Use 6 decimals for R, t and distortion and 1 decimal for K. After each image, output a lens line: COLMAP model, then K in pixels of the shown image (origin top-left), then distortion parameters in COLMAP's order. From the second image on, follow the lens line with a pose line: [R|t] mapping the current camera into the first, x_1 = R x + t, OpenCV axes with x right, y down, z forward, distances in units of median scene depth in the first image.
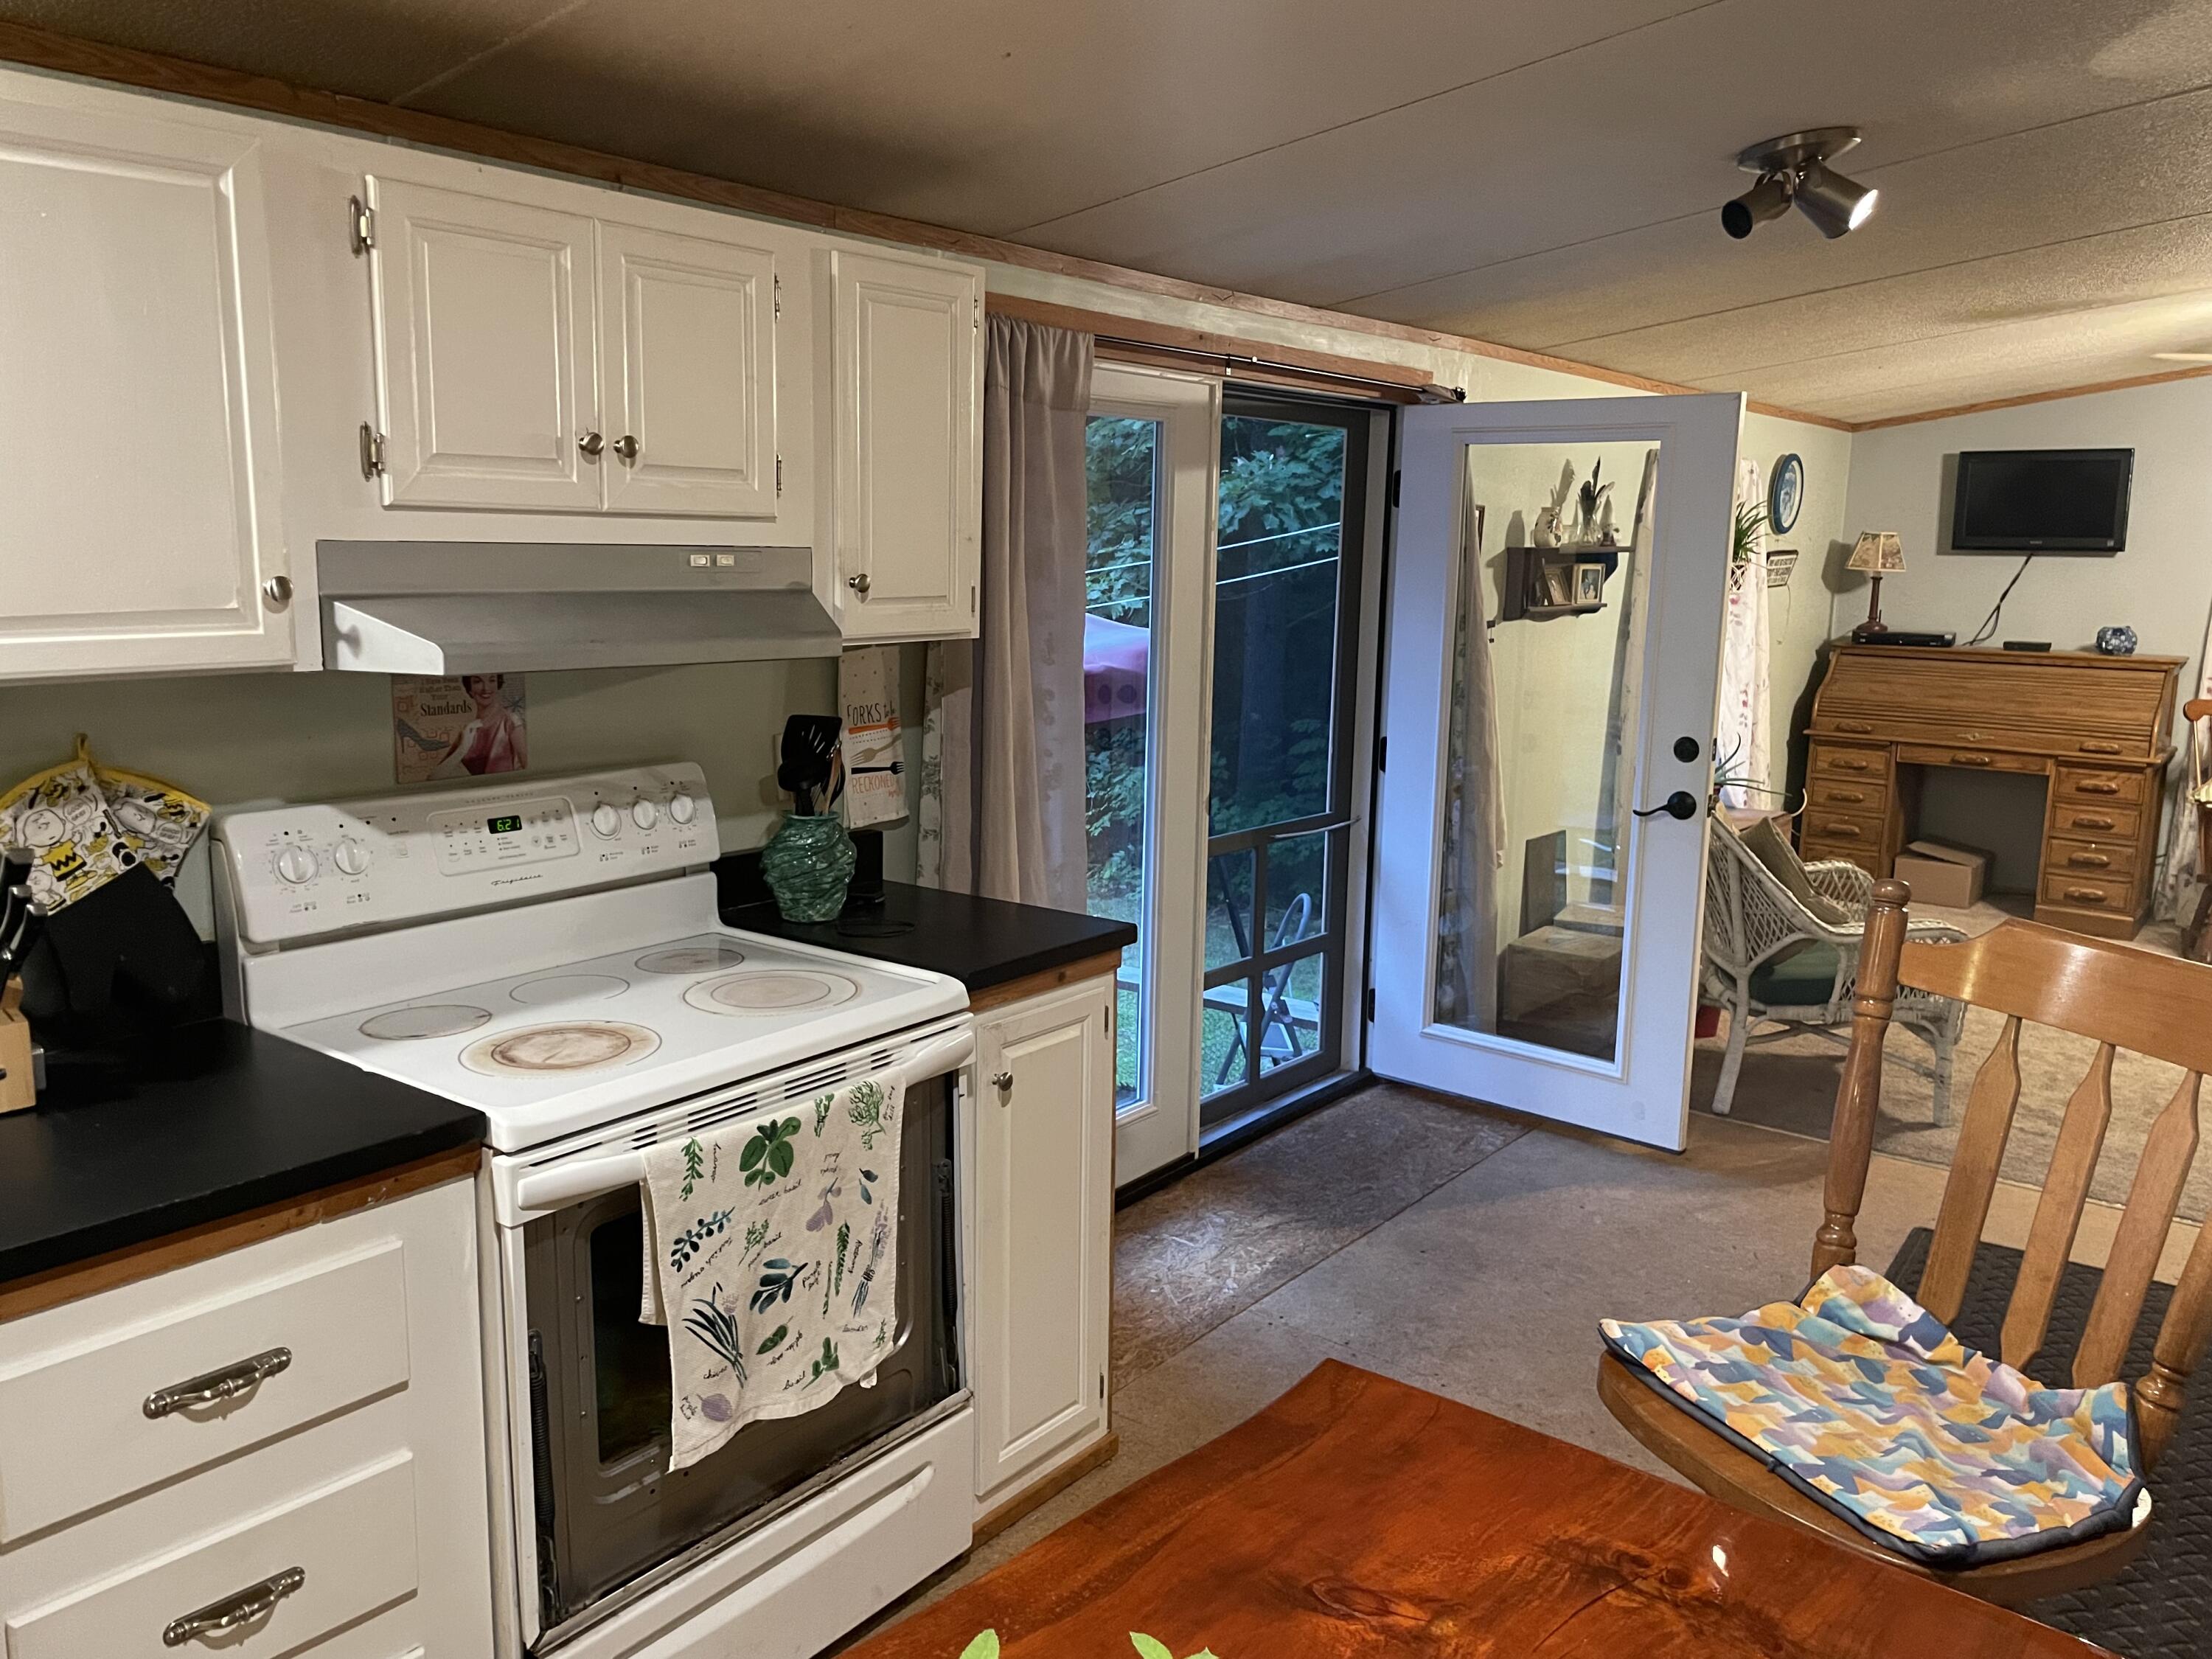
lens RADIAL K [[1680.4, 0, 1097.4], [0, 1680.4, 813.4], [0, 0, 1]] dist [0.073783, -0.094545]
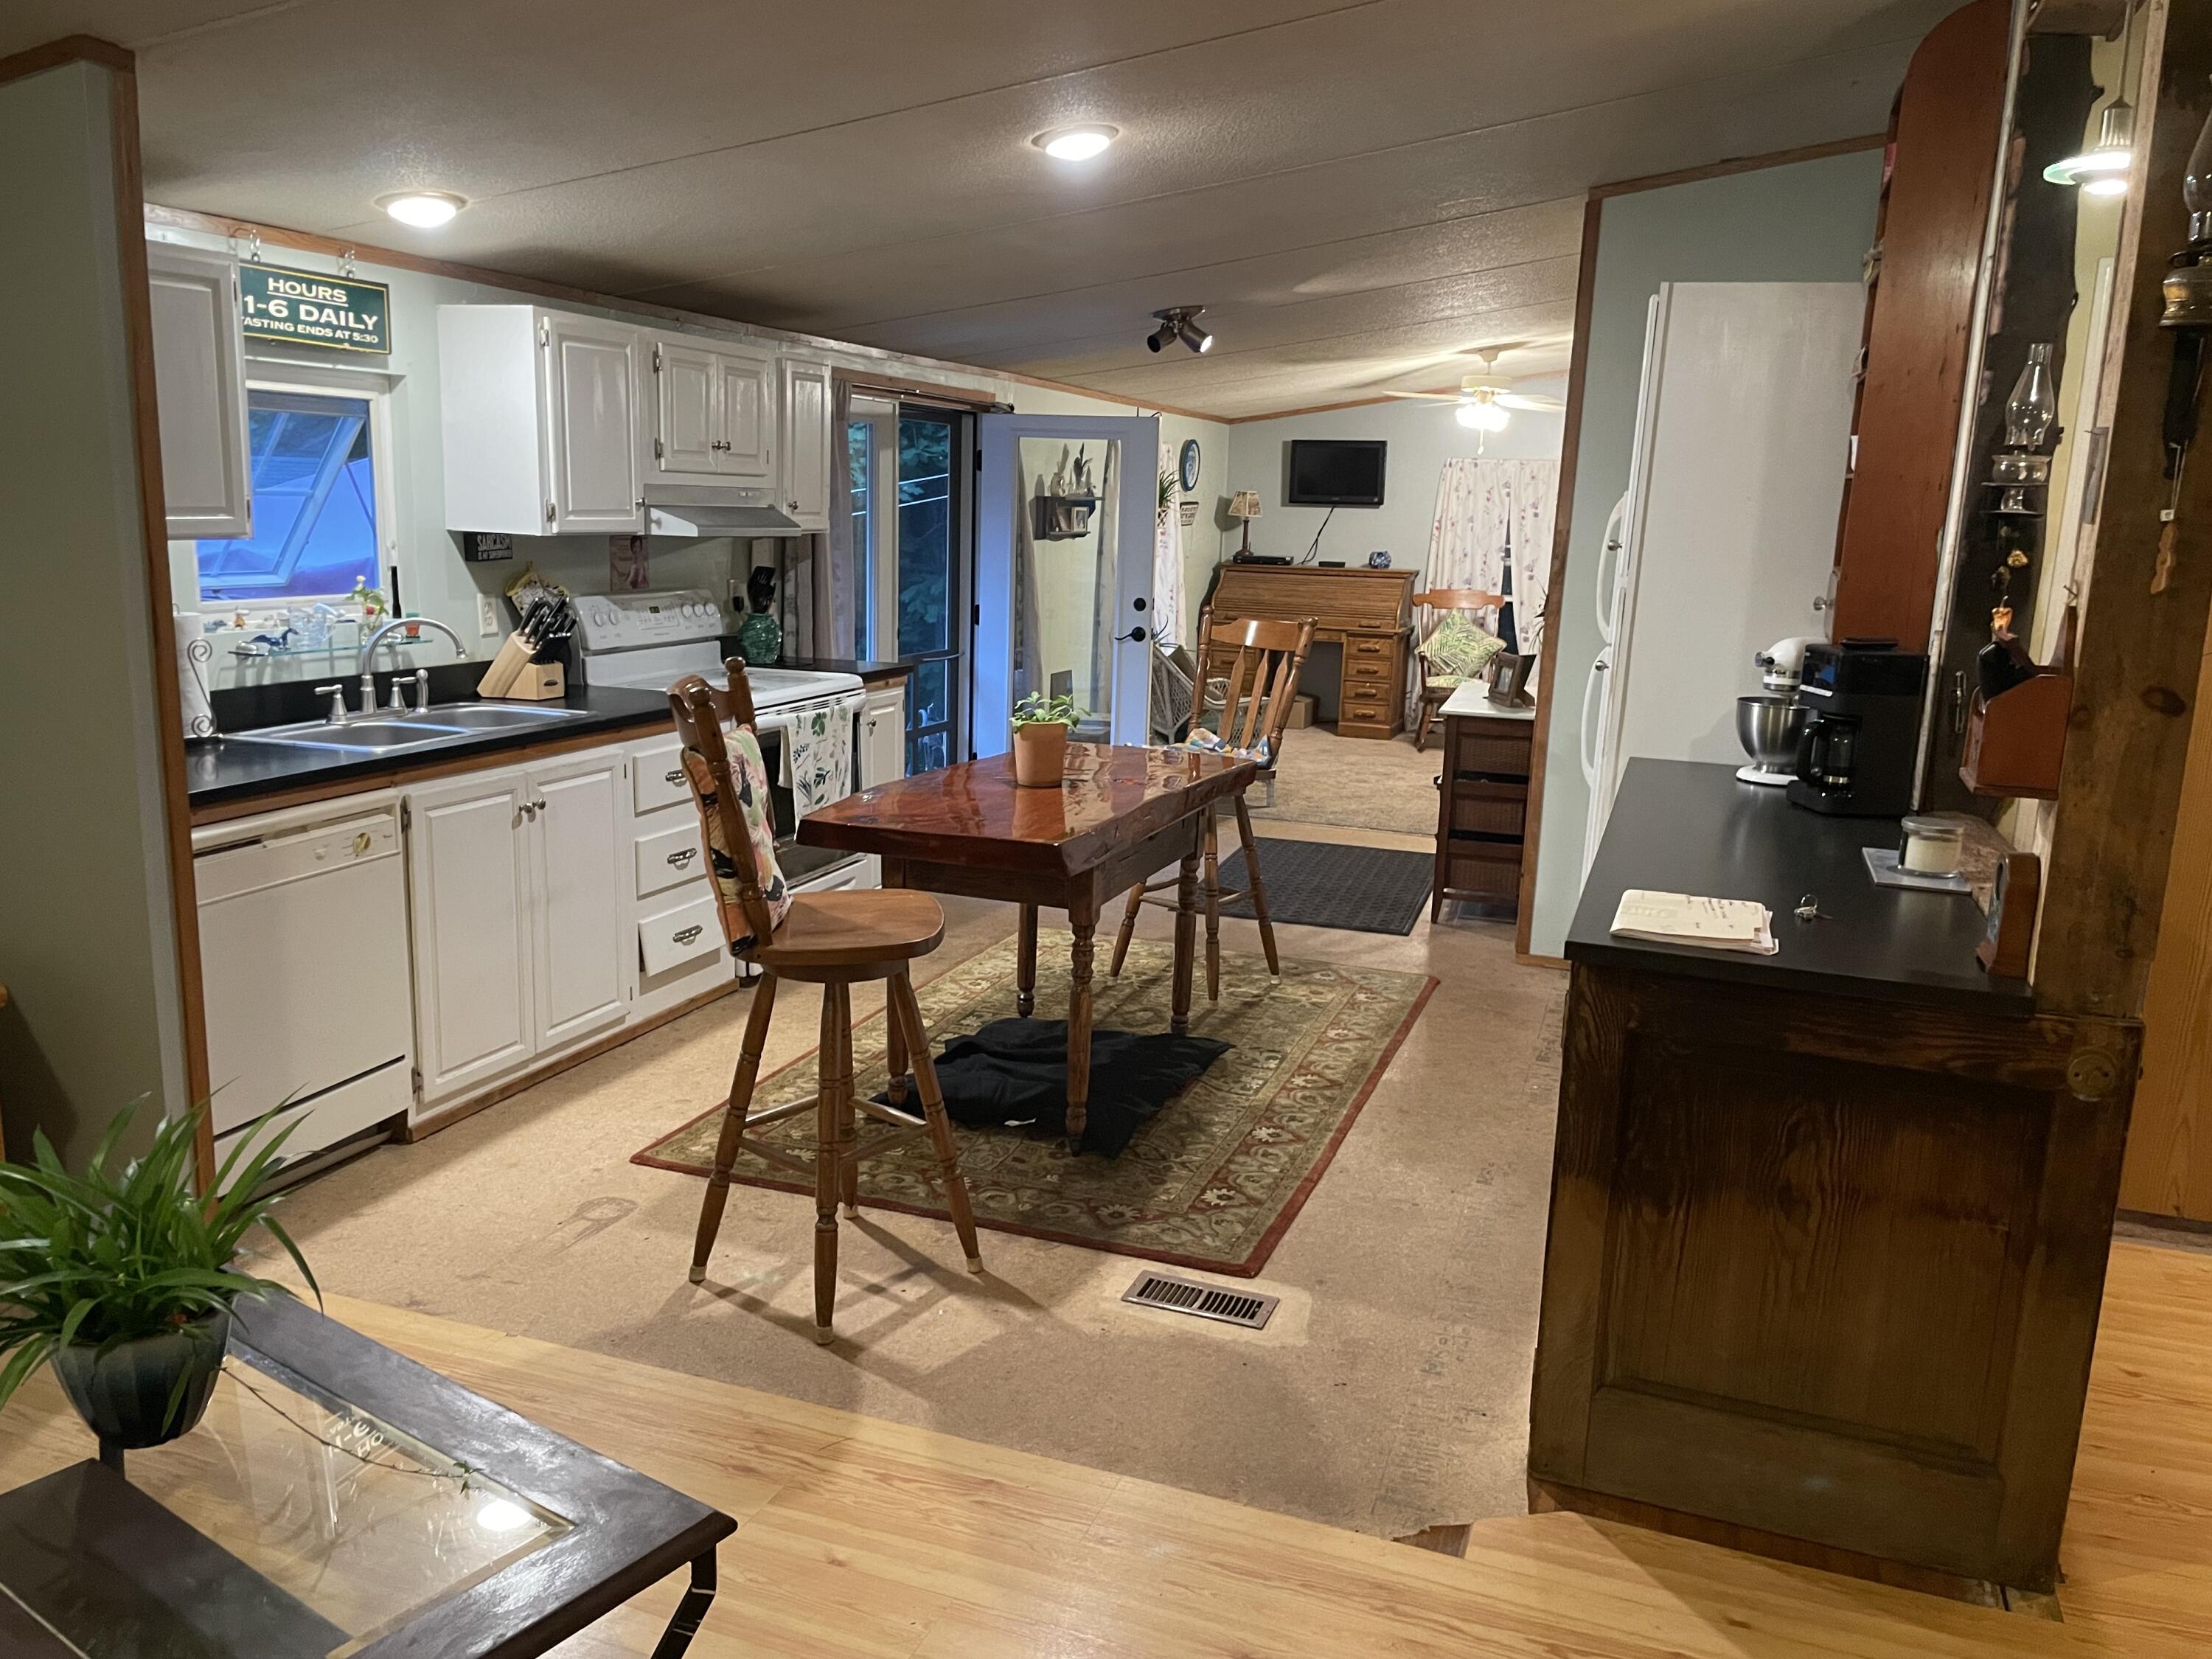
lens RADIAL K [[1680.4, 0, 1109.3], [0, 1680.4, 832.6], [0, 0, 1]] dist [0.073783, -0.094545]
pose [[0.948046, -0.048124, 0.314472, -0.255728], [0.035333, 0.998305, 0.046255, 0.113453], [-0.316165, -0.032740, 0.948139, -0.693134]]
